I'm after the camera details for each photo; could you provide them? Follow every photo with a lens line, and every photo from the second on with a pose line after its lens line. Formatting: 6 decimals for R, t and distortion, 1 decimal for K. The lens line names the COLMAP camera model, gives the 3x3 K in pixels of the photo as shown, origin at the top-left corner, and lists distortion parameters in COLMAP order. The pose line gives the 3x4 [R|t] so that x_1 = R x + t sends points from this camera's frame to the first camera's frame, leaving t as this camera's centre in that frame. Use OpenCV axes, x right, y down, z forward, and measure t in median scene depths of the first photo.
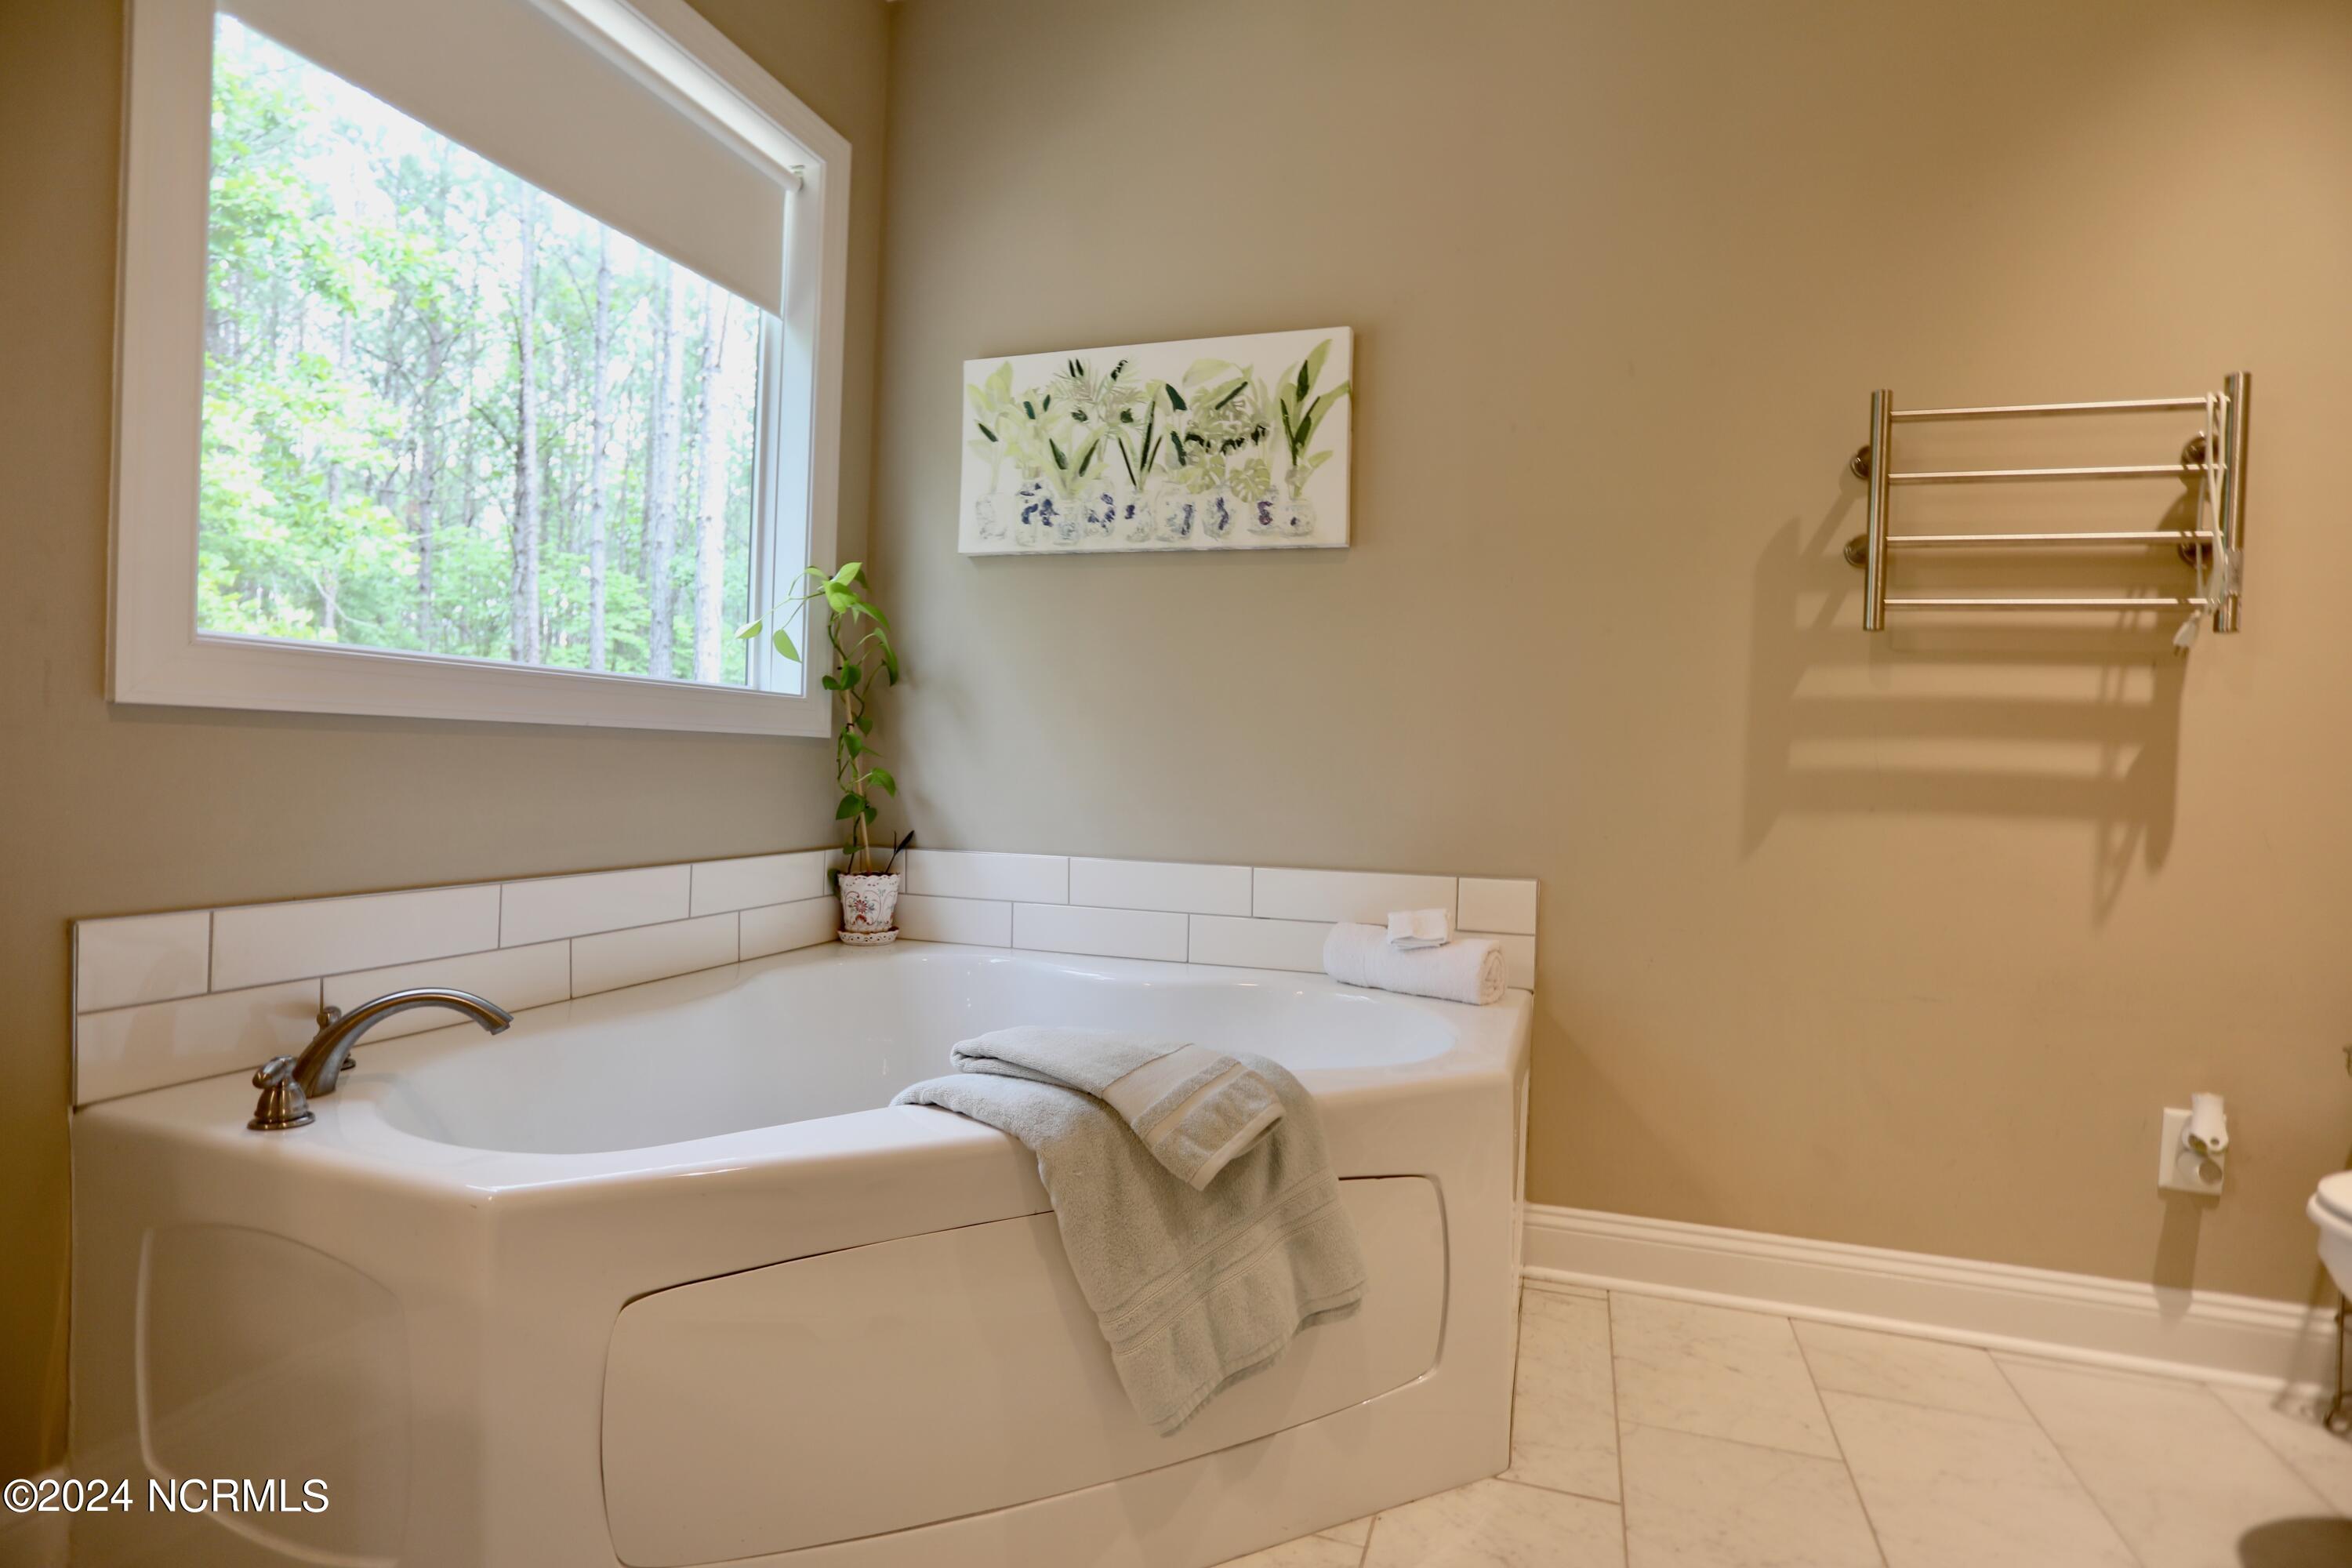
lens RADIAL K [[1156.1, 0, 1156.1], [0, 1156.1, 771.9], [0, 0, 1]] dist [-0.056559, 0.022345]
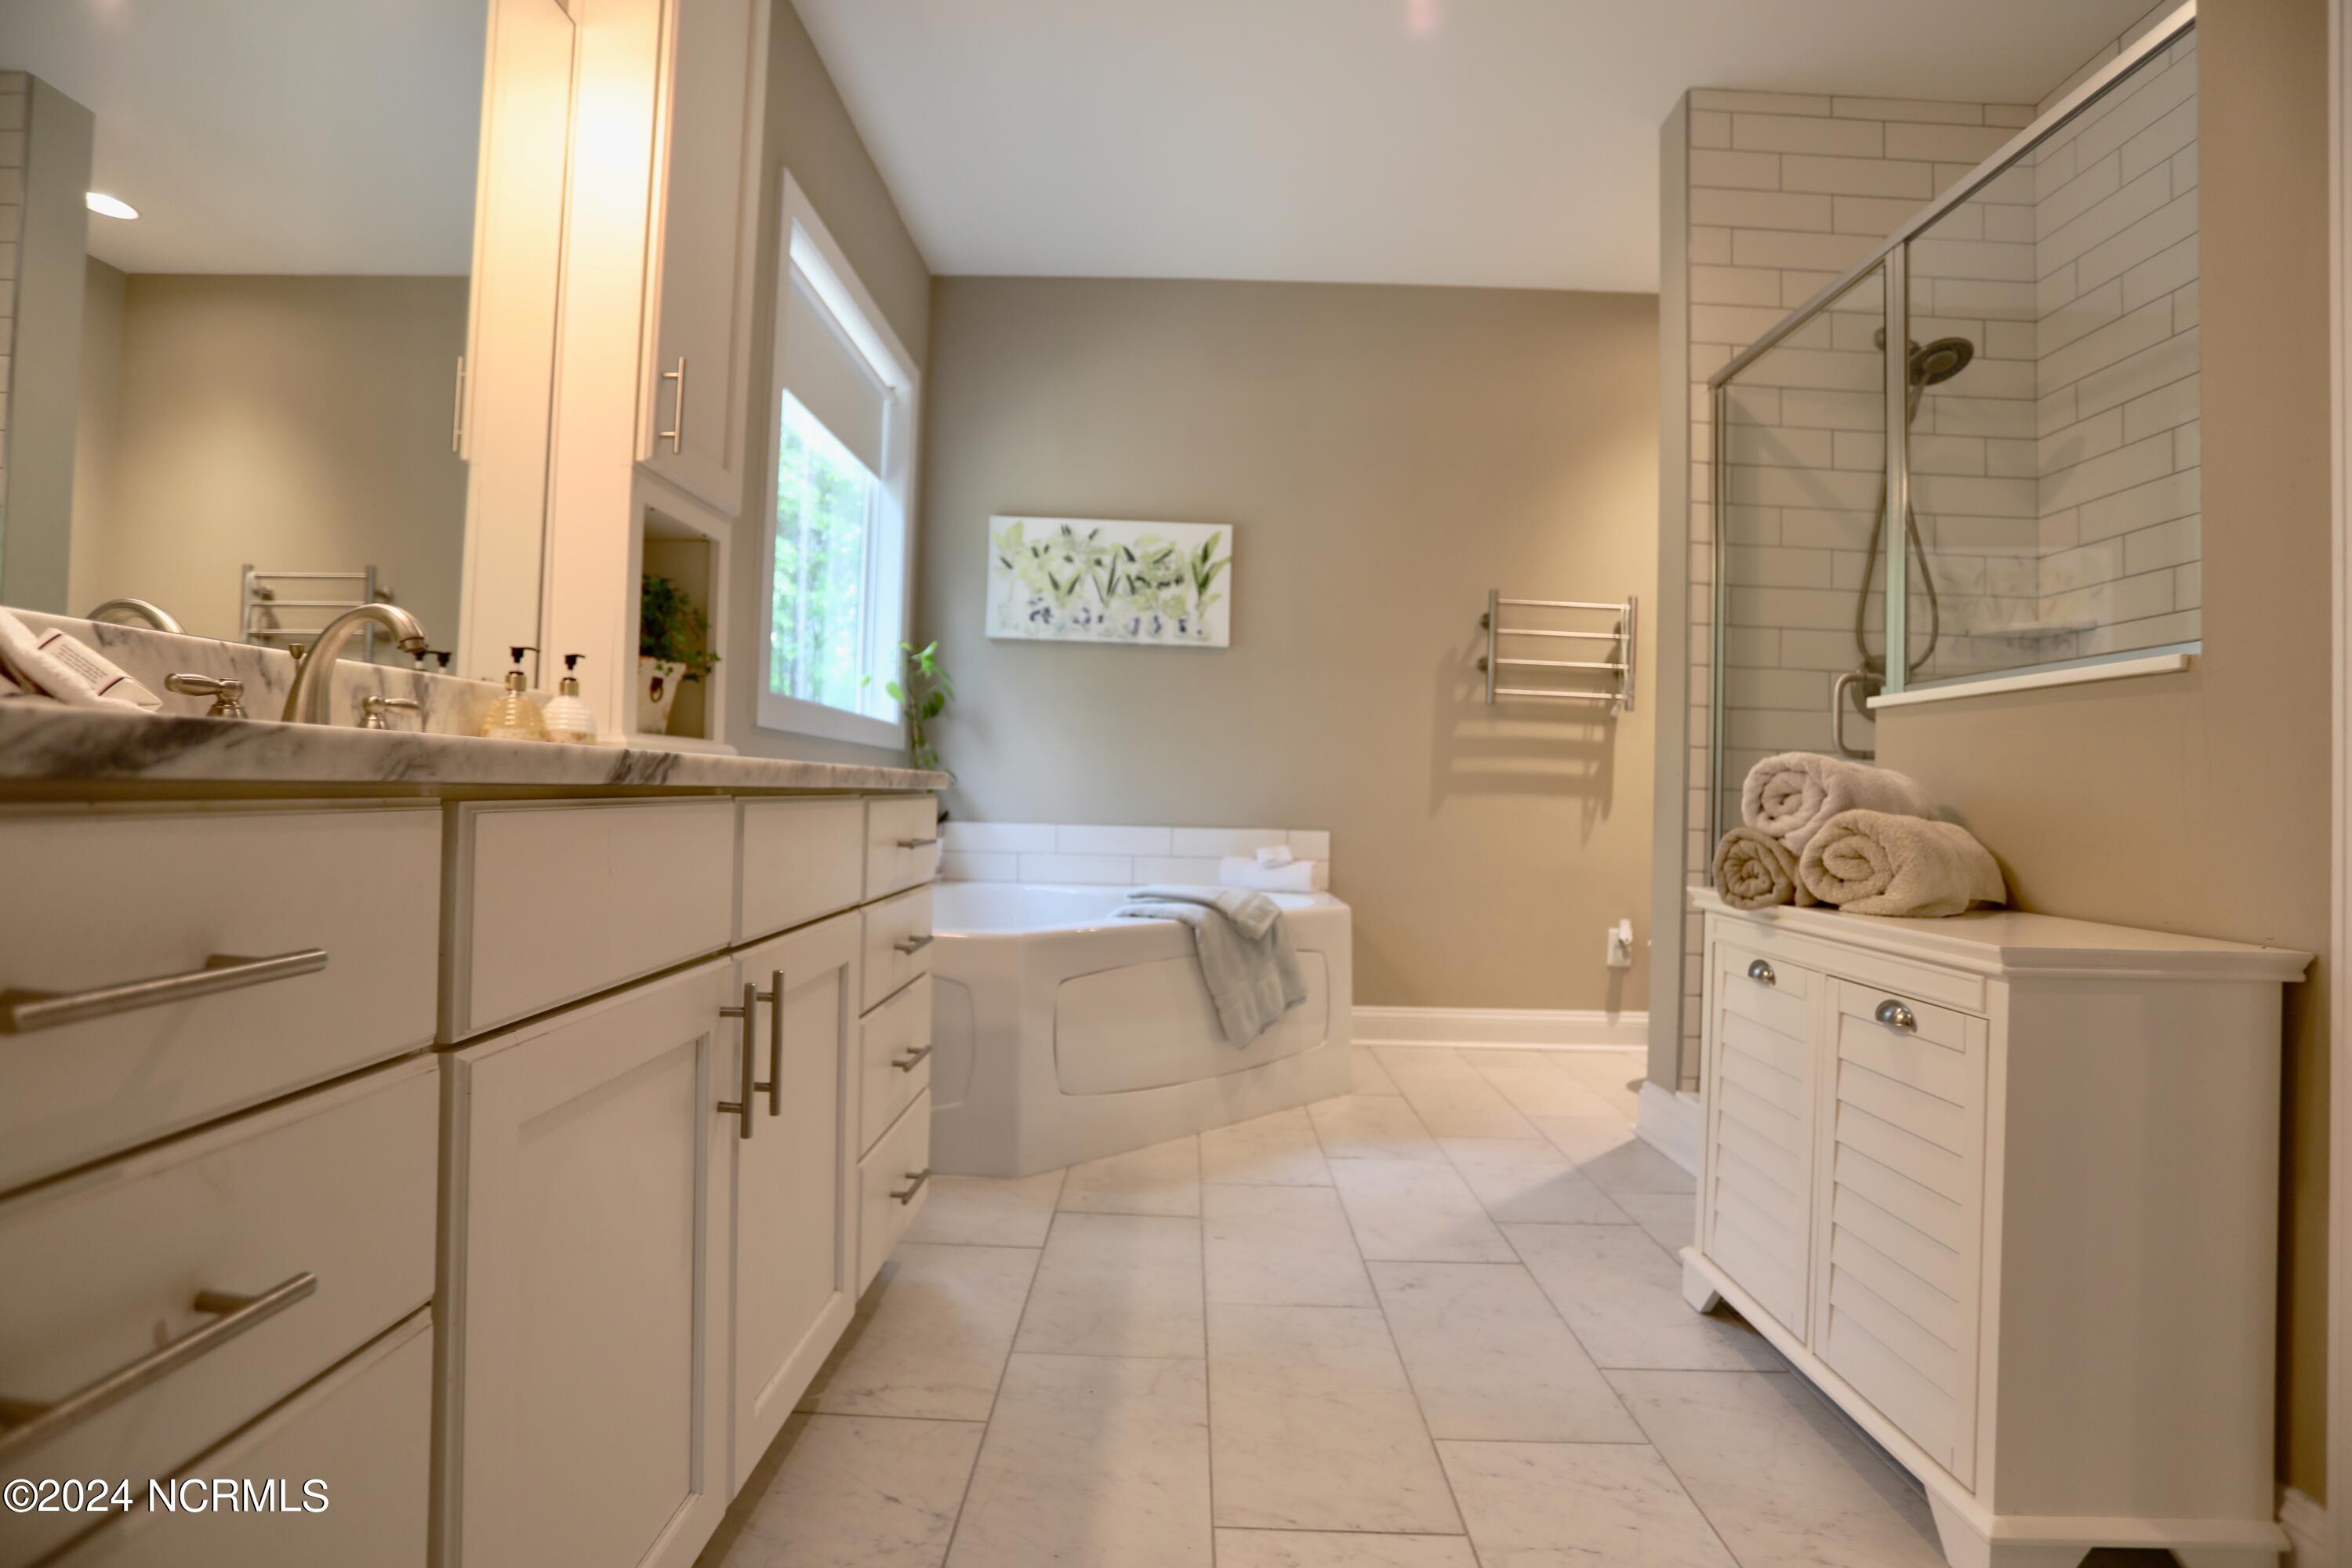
lens RADIAL K [[1156.1, 0, 1157.7], [0, 1156.1, 784.8], [0, 0, 1]] dist [-0.056559, 0.022345]
pose [[0.949253, 0.003816, 0.314491, -0.502761], [-0.000536, 0.999945, -0.010516, 0.036854], [-0.314514, 0.009814, 0.949202, -0.668163]]
